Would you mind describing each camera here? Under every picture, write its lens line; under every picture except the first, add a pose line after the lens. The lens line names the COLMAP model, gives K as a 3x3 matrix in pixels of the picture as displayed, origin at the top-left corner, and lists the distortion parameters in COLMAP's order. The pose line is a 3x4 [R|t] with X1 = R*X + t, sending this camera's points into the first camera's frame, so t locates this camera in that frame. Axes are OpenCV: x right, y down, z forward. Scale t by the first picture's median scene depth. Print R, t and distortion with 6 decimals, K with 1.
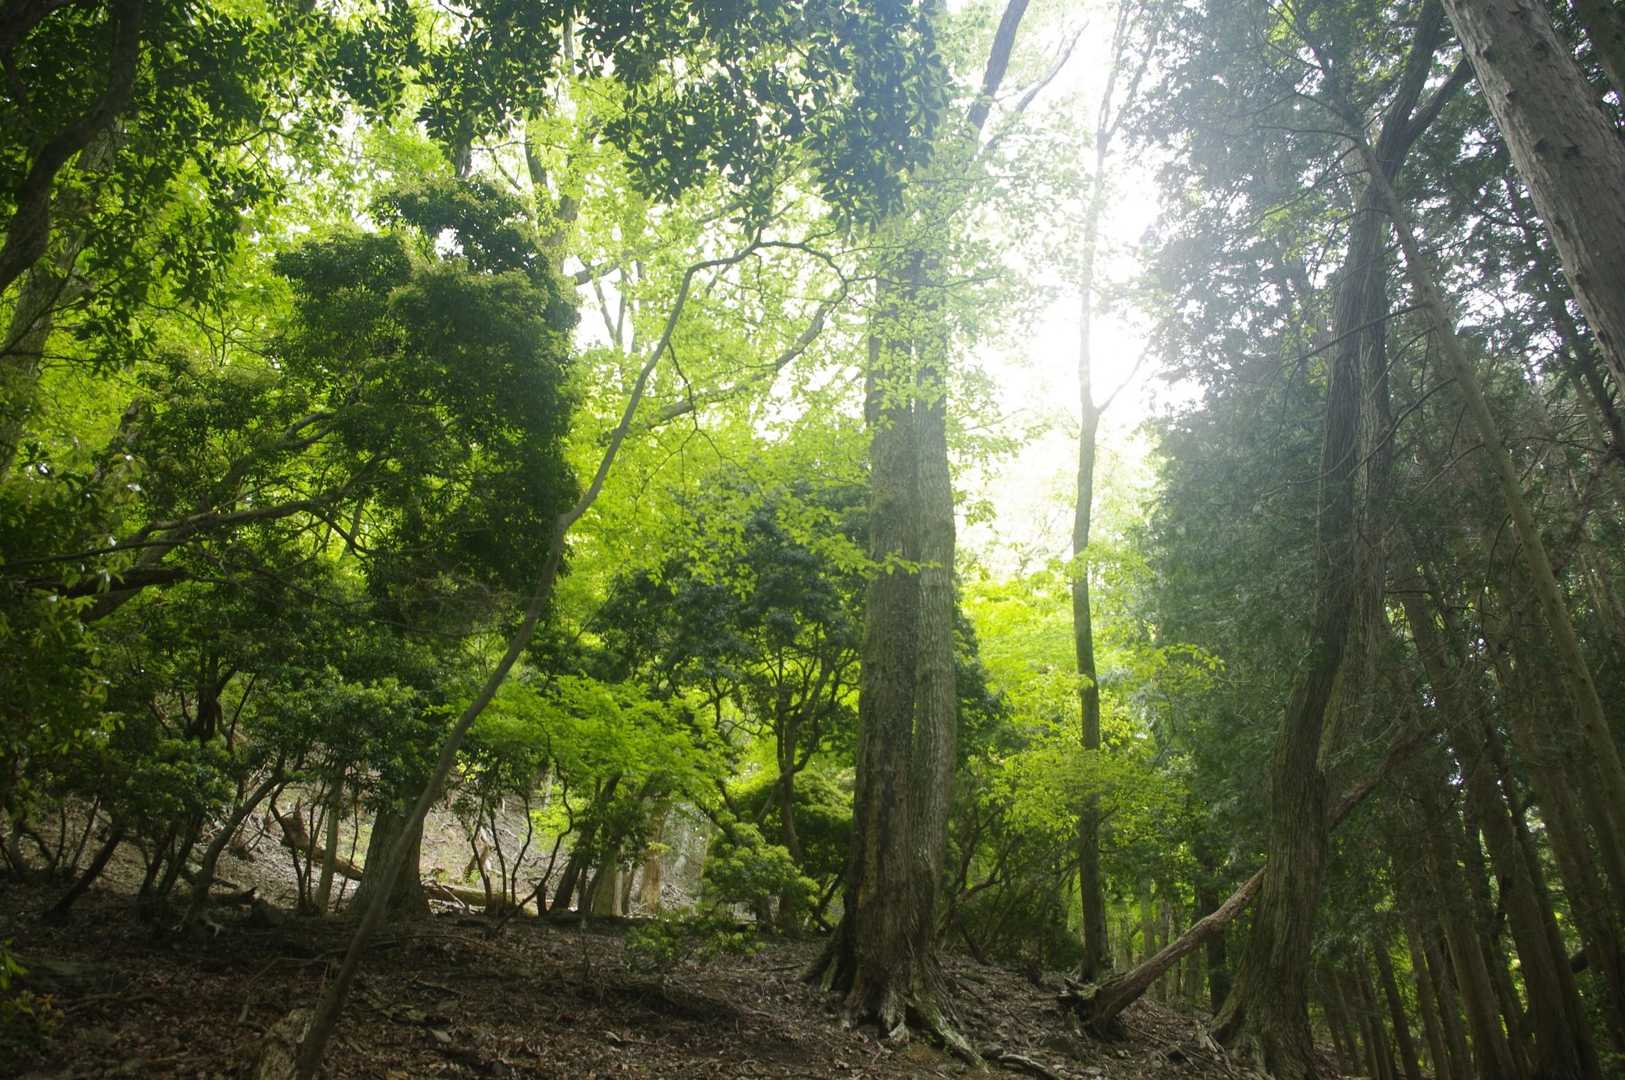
lens RADIAL K [[1351.1, 0, 810.5], [0, 1351.1, 539.3], [0, 0, 1]] dist [-0.073078, 0.025673]
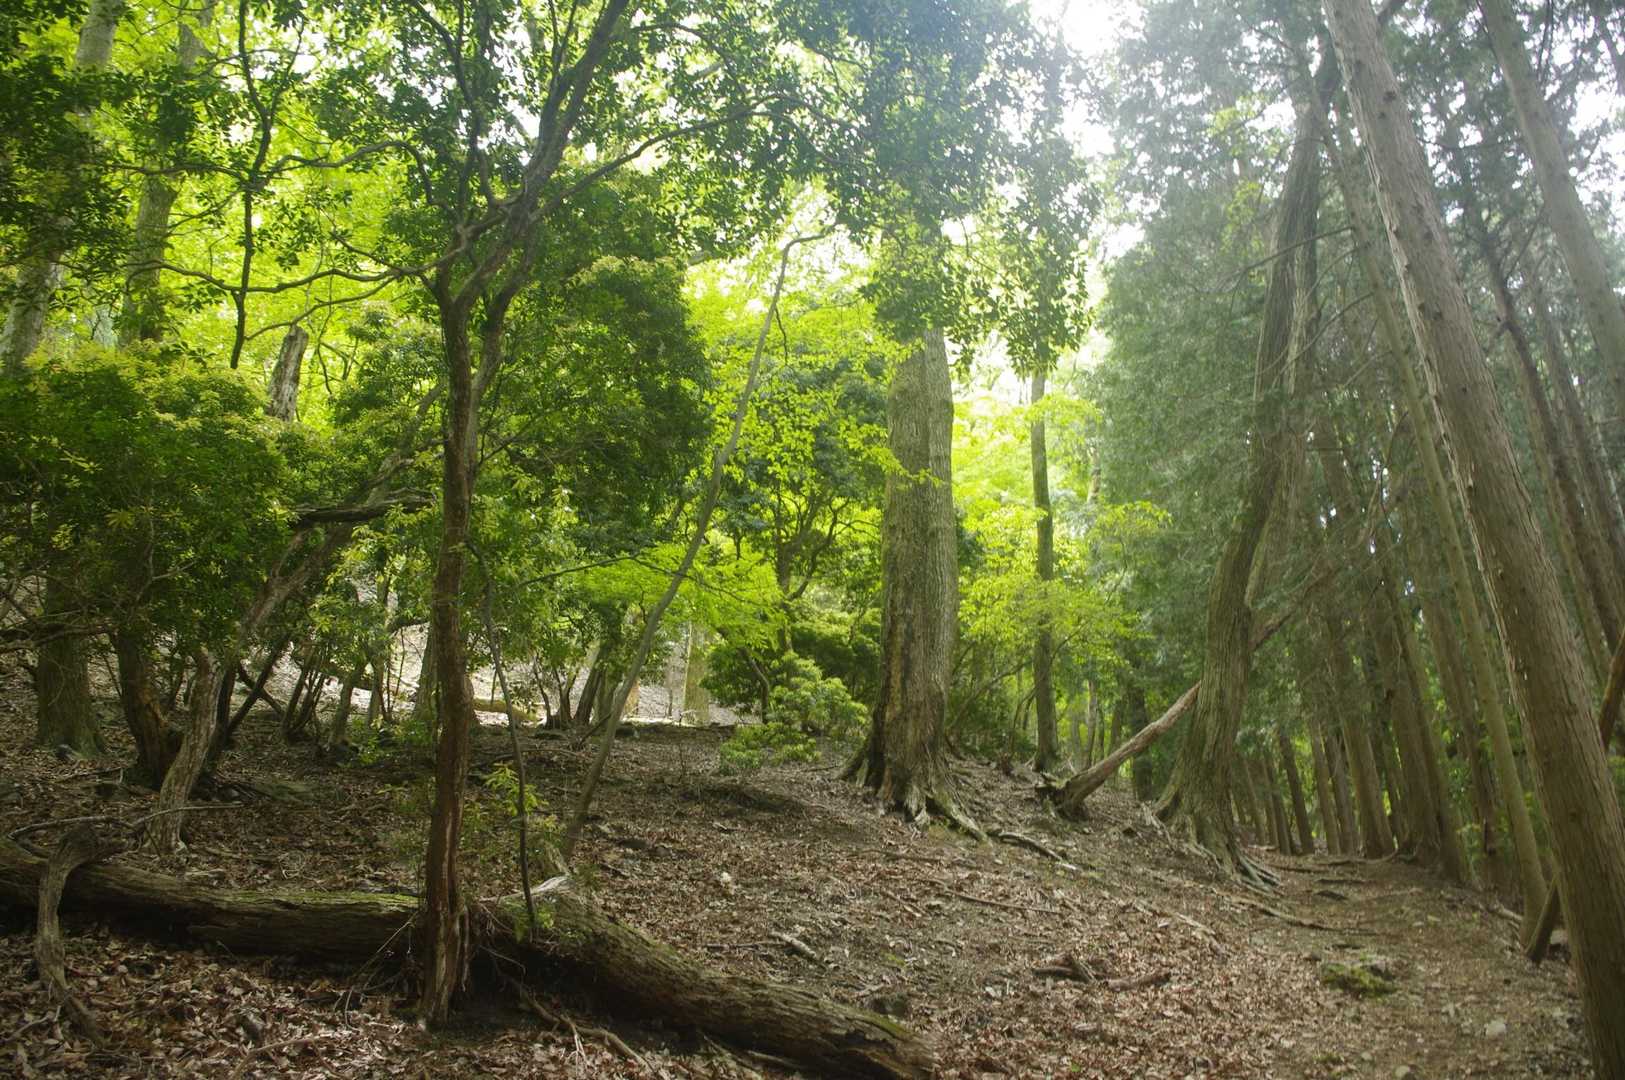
lens RADIAL K [[1351.1, 0, 814.0], [0, 1351.1, 541.5], [0, 0, 1]] dist [-0.073078, 0.025673]
pose [[0.998260, -0.007359, 0.058506, -0.097869], [-0.001714, 0.988142, 0.153532, -0.082060], [-0.058942, -0.153366, 0.986410, -0.205413]]
